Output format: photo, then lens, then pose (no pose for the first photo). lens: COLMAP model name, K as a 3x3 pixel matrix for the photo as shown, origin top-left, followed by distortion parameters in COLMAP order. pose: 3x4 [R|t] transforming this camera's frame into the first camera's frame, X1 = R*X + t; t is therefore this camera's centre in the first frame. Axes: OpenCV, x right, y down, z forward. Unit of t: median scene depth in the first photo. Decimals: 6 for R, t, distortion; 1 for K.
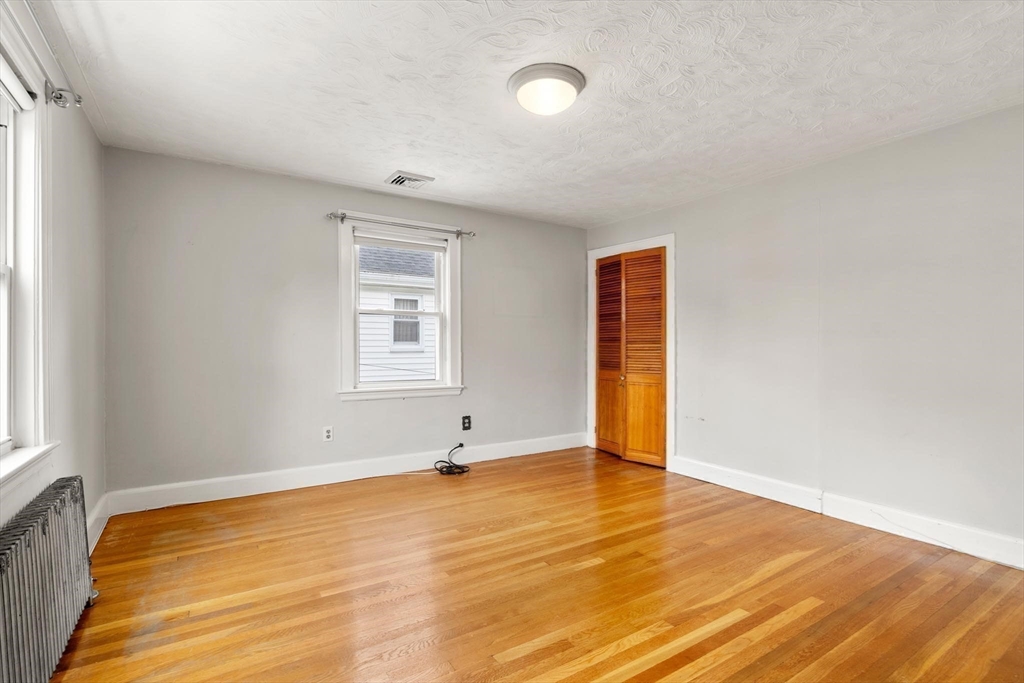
lens RADIAL K [[481.1, 0, 508.9], [0, 481.1, 351.8], [0, 0, 1]] dist [-0.001884, 0.001189]
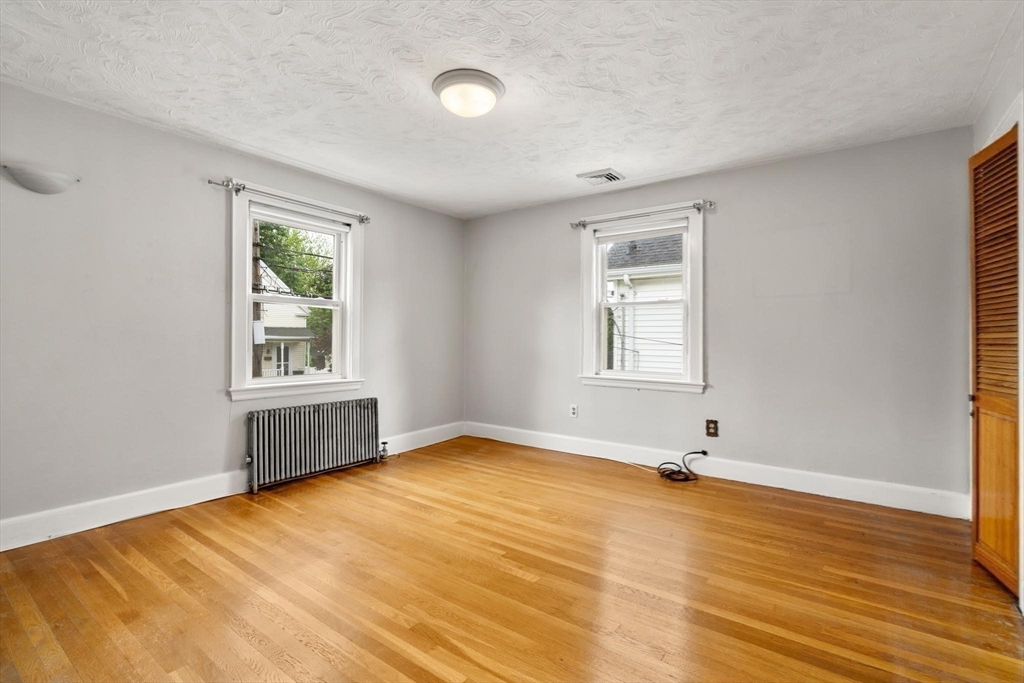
lens RADIAL K [[481.1, 0, 510.4], [0, 481.1, 340.7], [0, 0, 1]] dist [-0.001884, 0.001189]
pose [[0.354183, 0.008138, -0.935141, 0.624824], [-0.016040, 0.999868, 0.002626, -0.001791], [0.935039, 0.014070, 0.354267, 0.404957]]
